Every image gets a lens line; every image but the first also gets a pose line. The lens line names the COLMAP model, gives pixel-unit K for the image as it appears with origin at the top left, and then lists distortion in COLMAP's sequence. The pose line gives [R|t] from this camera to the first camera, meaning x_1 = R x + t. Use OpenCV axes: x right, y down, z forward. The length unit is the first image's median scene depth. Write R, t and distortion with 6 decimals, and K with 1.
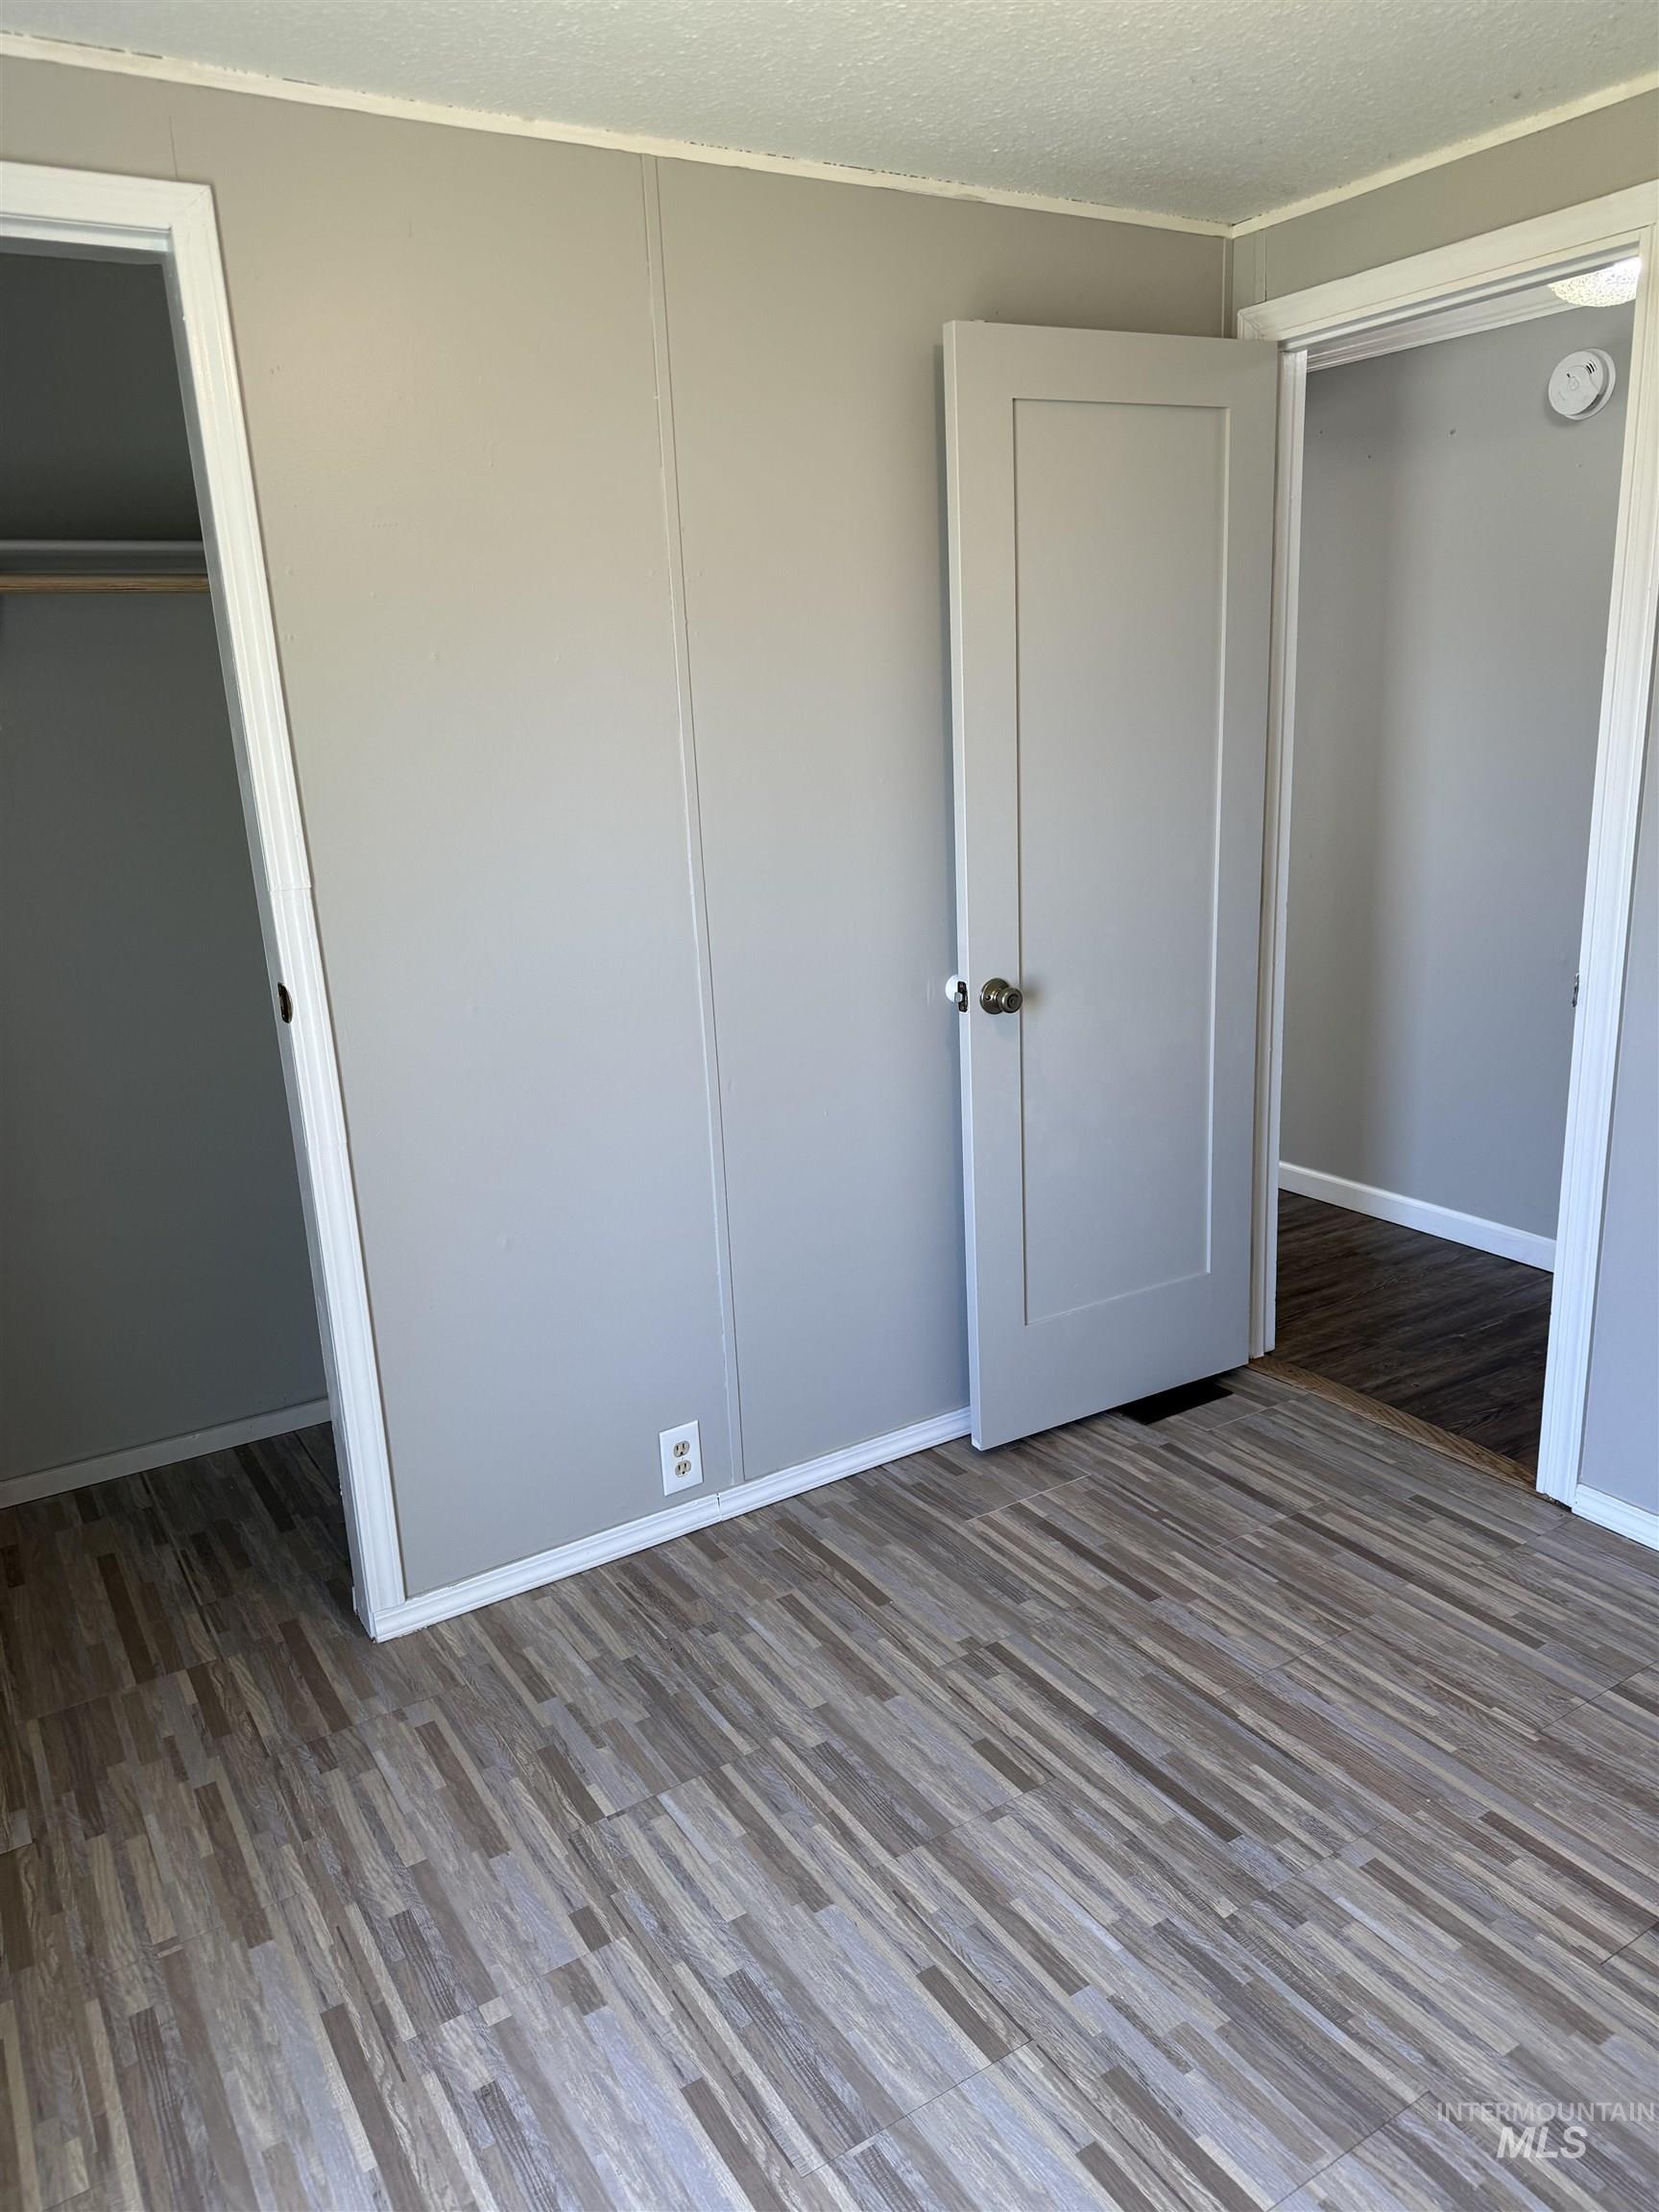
lens RADIAL K [[1543.2, 0, 829.5], [0, 1543.2, 1106.0], [0, 0, 1]] dist [-0.008299, -0.005741]
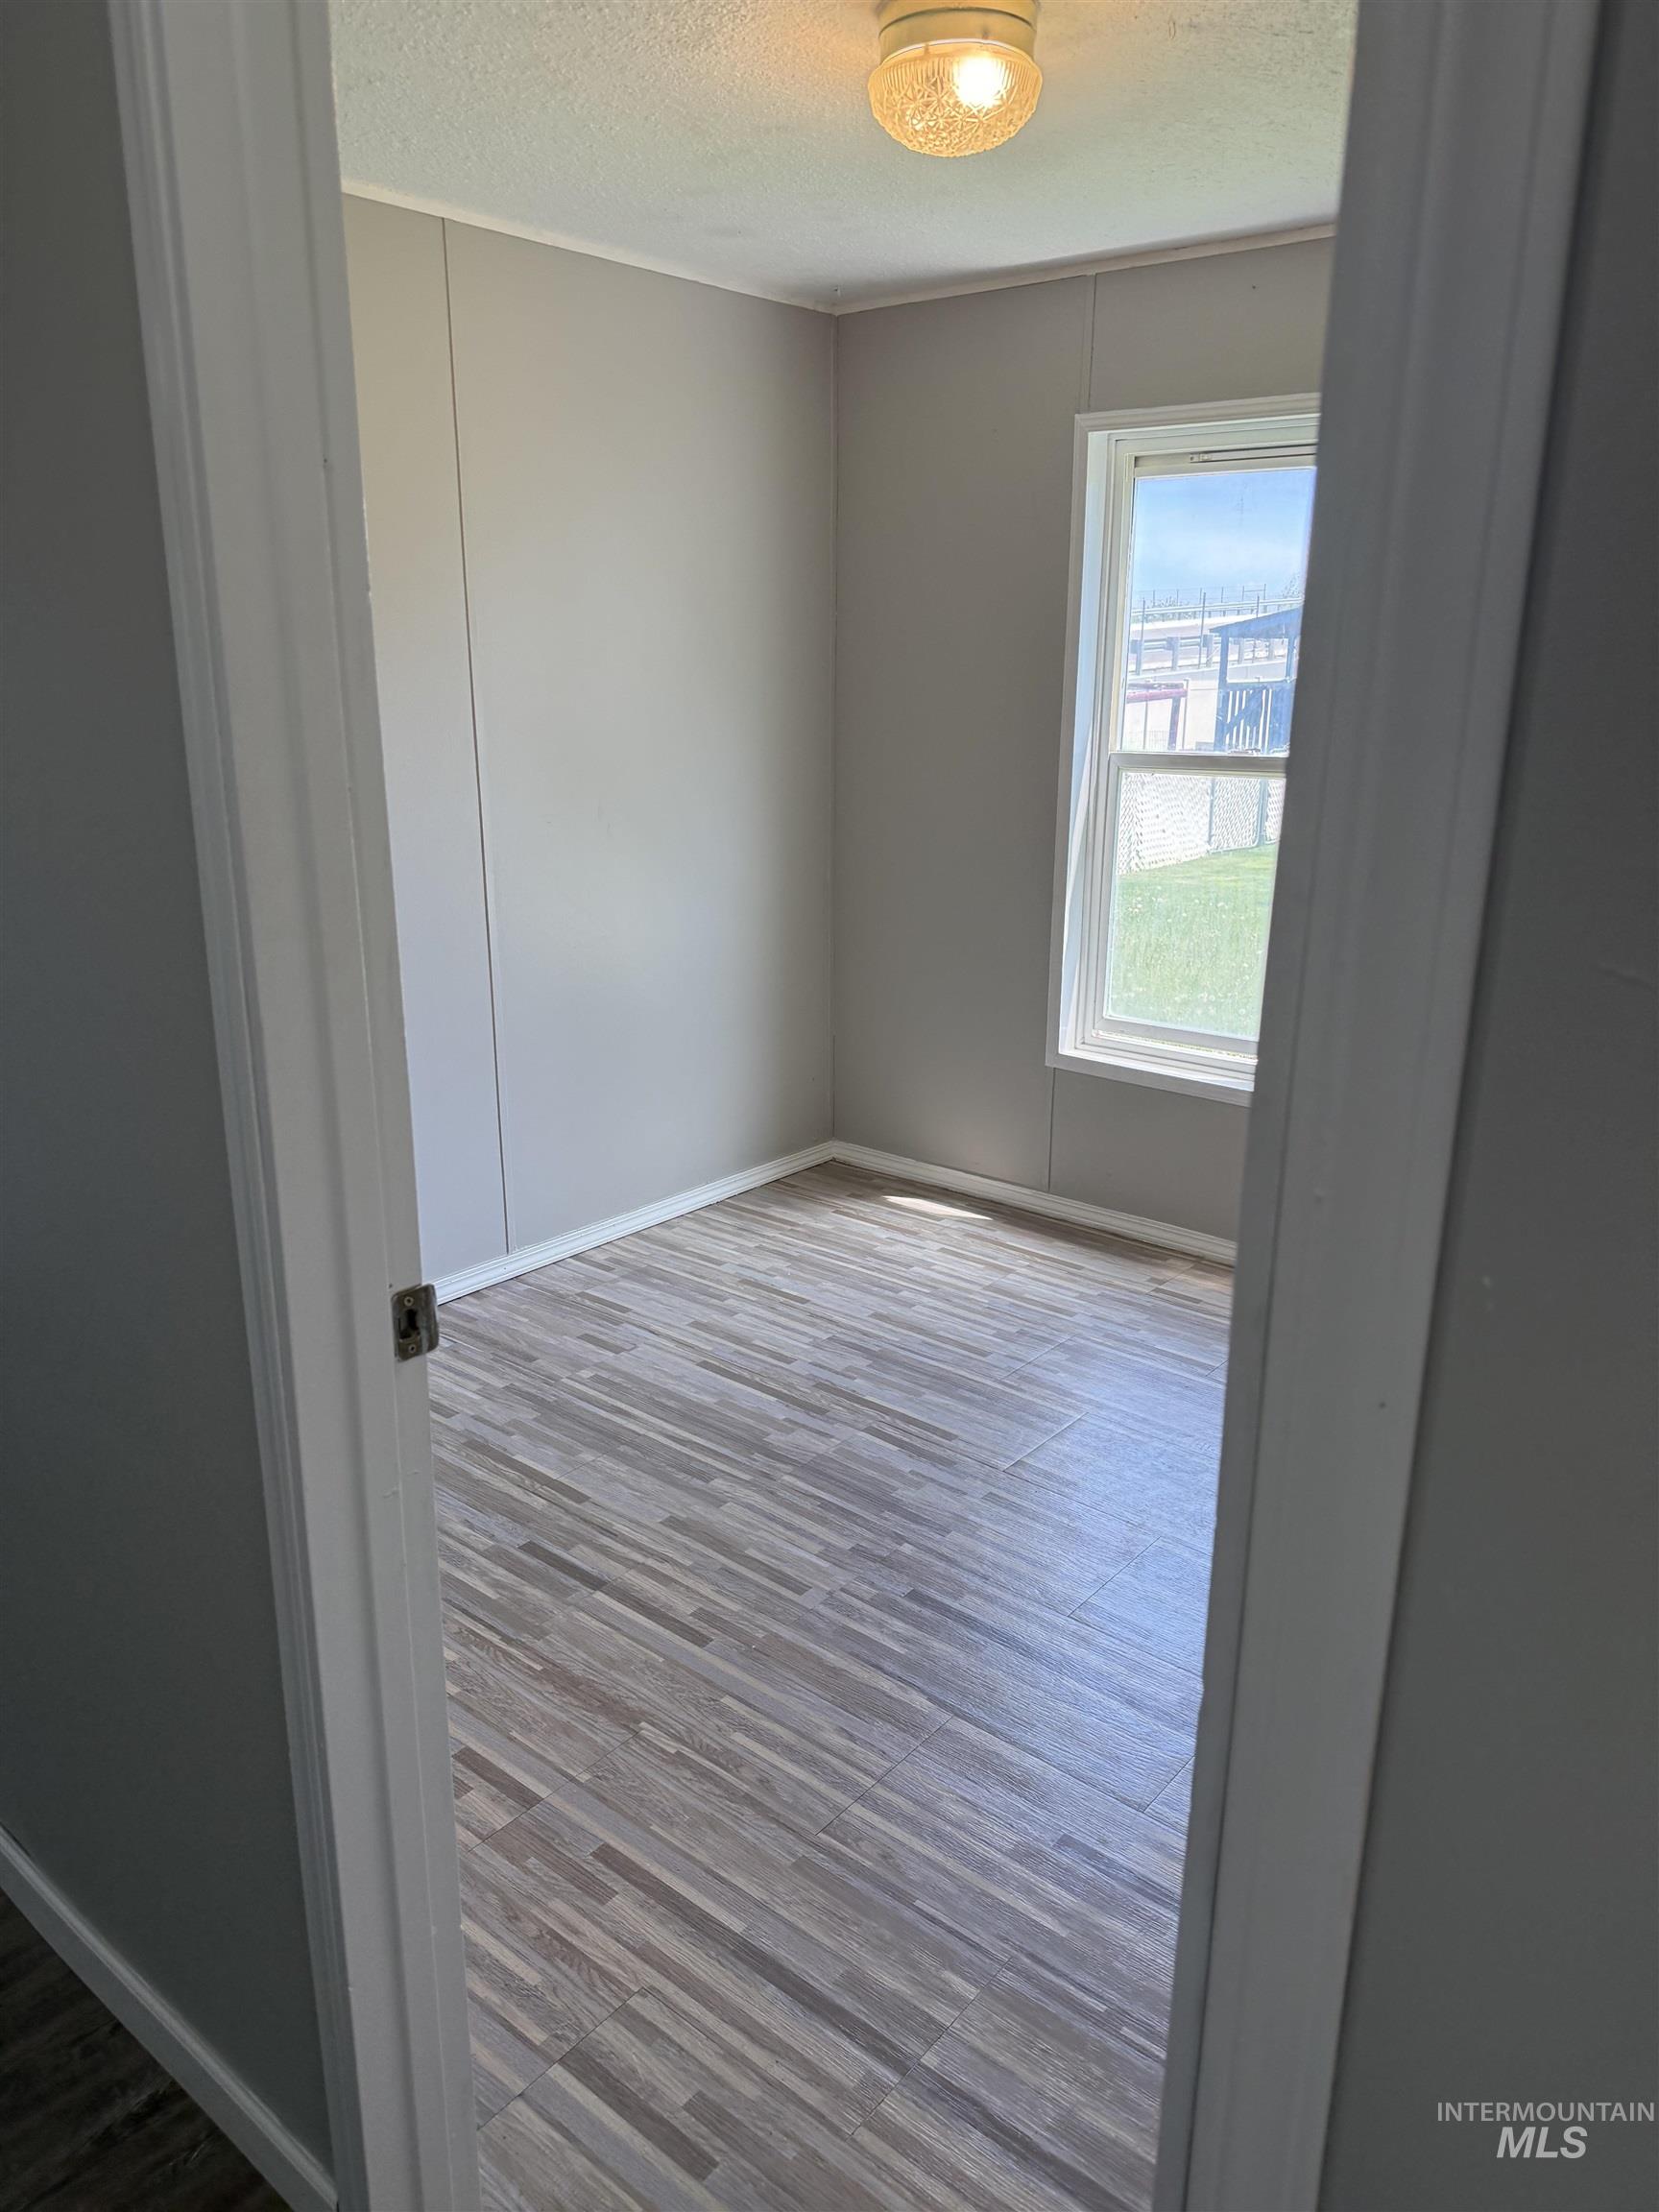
lens RADIAL K [[1547.6, 0, 824.2], [0, 1547.6, 1114.1], [0, 0, 1]] dist [0.198010, -0.315032]
pose [[-0.949829, 0.122430, -0.287813, 0.607939], [-0.052026, 0.845540, 0.531371, -0.485212], [0.308413, 0.519686, -0.796749, 1.686085]]
